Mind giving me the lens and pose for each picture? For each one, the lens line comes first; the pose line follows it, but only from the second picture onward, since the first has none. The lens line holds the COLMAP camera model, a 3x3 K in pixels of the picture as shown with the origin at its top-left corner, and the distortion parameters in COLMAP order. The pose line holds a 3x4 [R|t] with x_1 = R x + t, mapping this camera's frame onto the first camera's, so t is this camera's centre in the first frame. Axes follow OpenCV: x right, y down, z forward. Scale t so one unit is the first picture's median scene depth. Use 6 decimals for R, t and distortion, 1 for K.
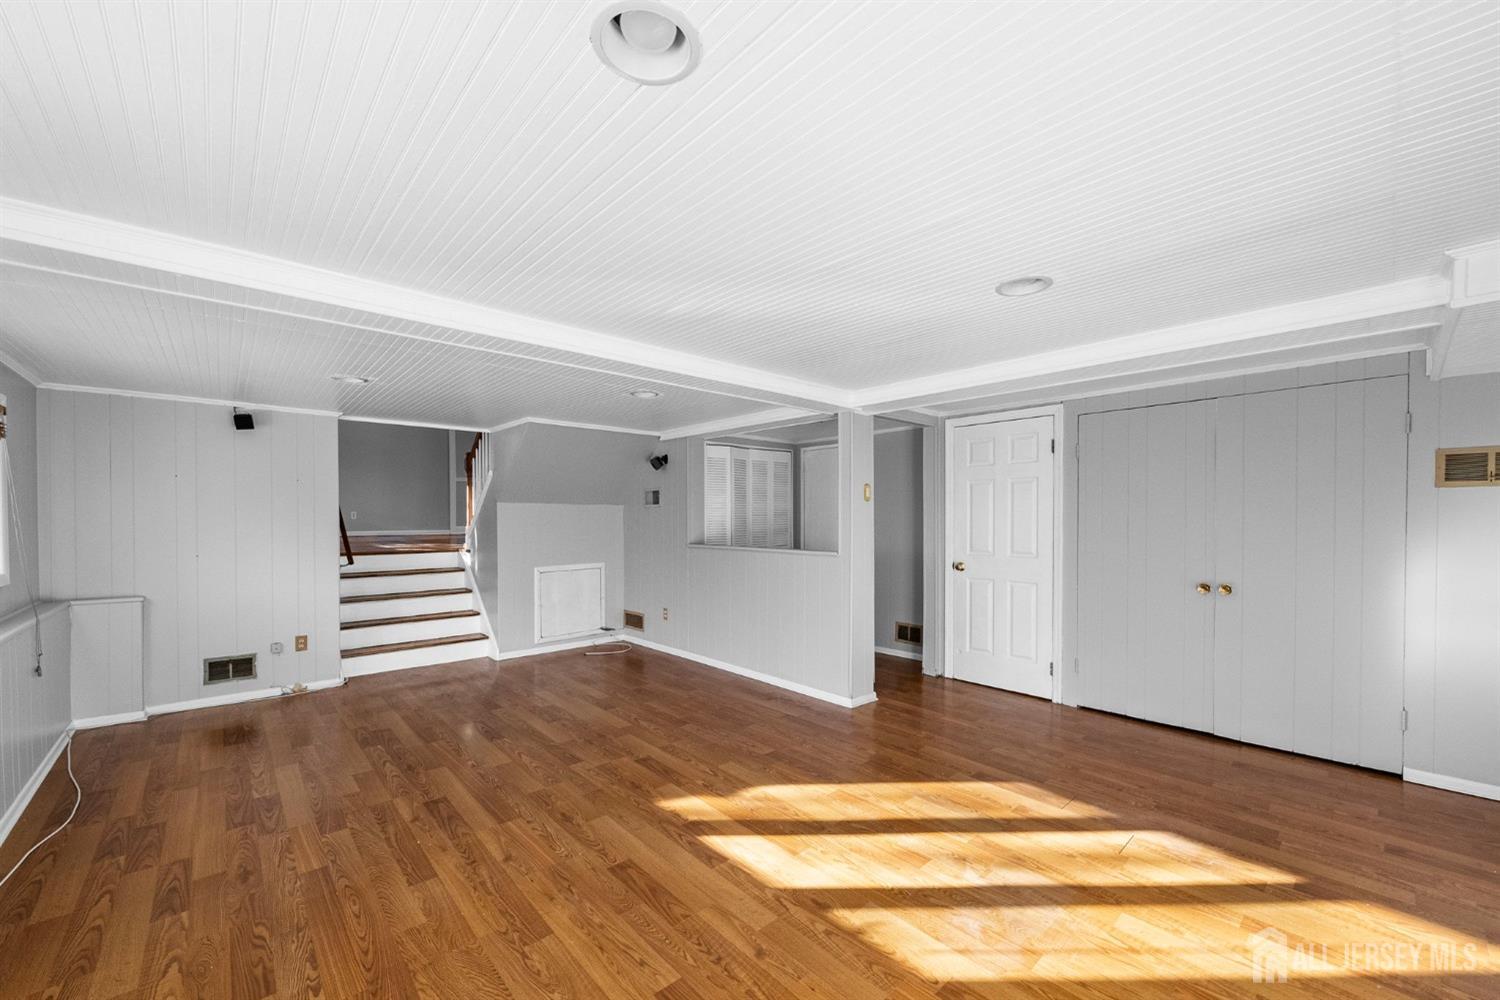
lens RADIAL K [[593.3, 0, 752.7], [0, 593.3, 512.6], [0, 0, 1]] dist [-0.001599, -0.000680]
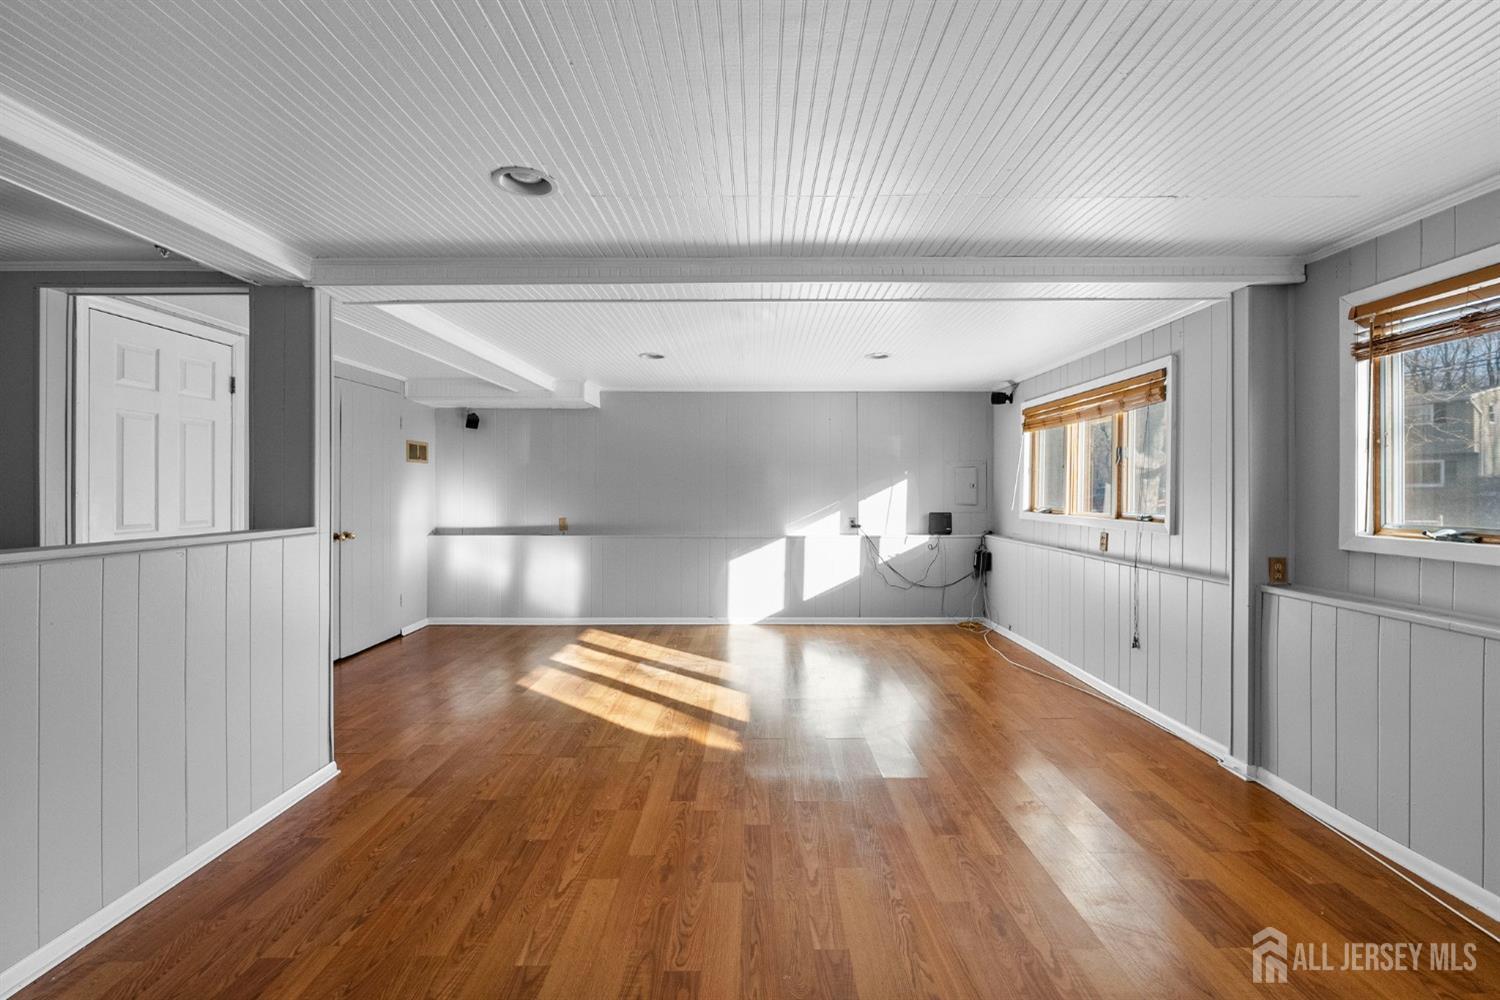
lens RADIAL K [[633.8, 0, 764.4], [0, 633.8, 490.6], [0, 0, 1]] dist [0.002559, -0.000403]
pose [[-0.753442, 0.003085, 0.657507, -0.876291], [-0.000492, 0.999986, -0.005256, 0.049921], [-0.657514, -0.004283, -0.753430, 1.729674]]
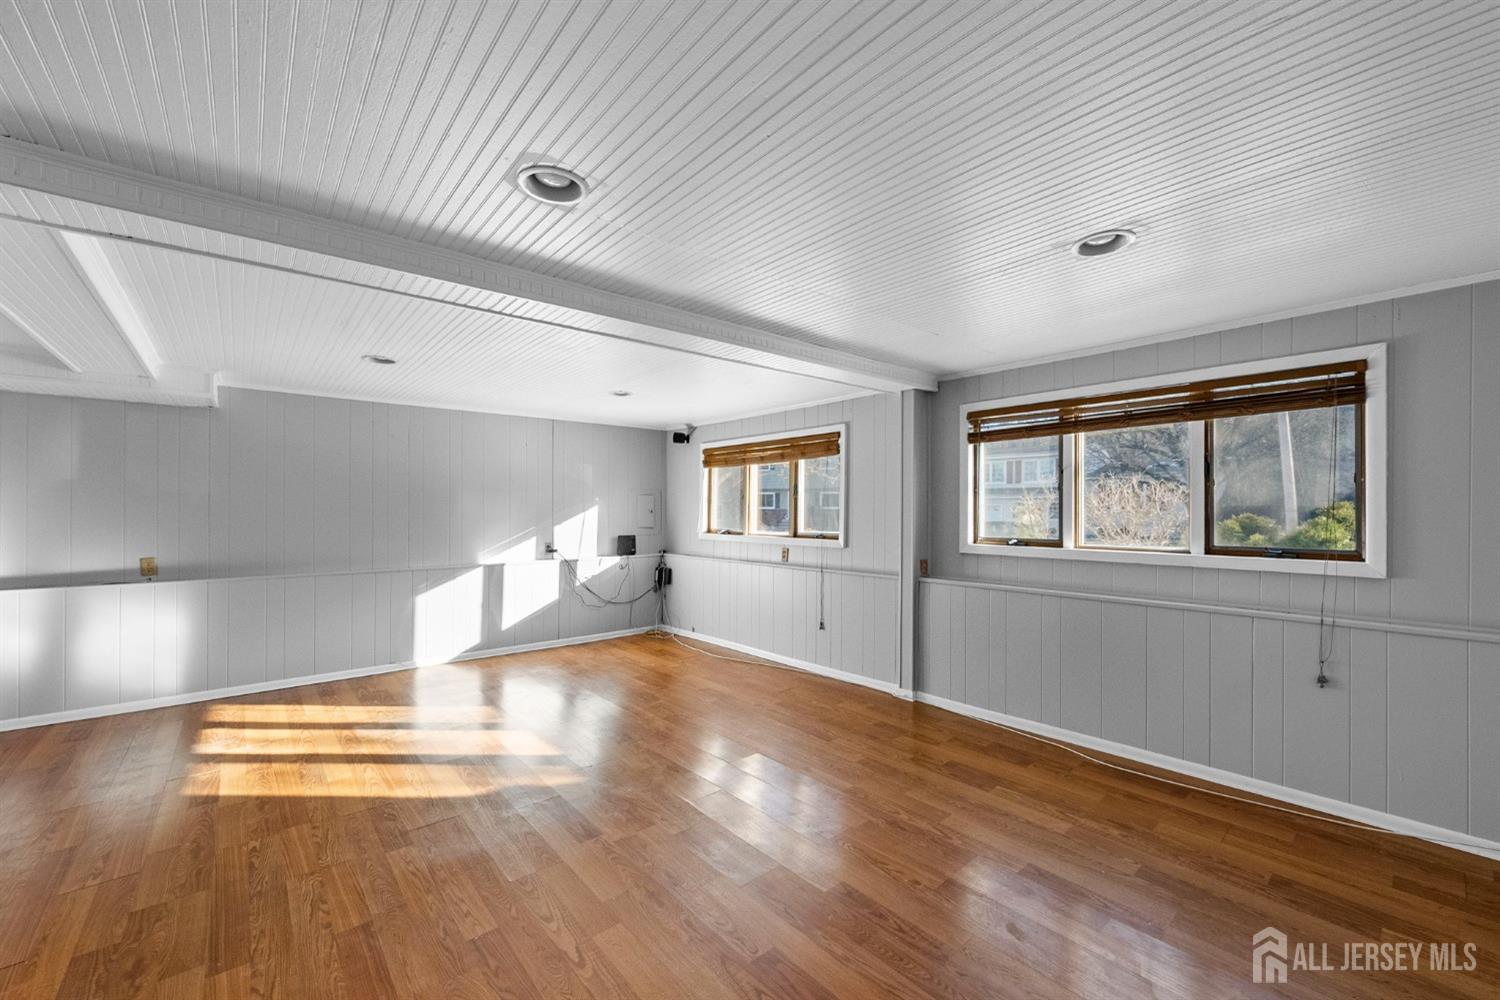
lens RADIAL K [[593.3, 0, 756.2], [0, 593.3, 512.2], [0, 0, 1]] dist [-0.001599, -0.000680]
pose [[-0.999893, 0.003617, 0.014208, -0.449302], [0.003585, 0.999991, -0.002310, 0.032415], [-0.014216, -0.002258, -0.999896, 1.945972]]
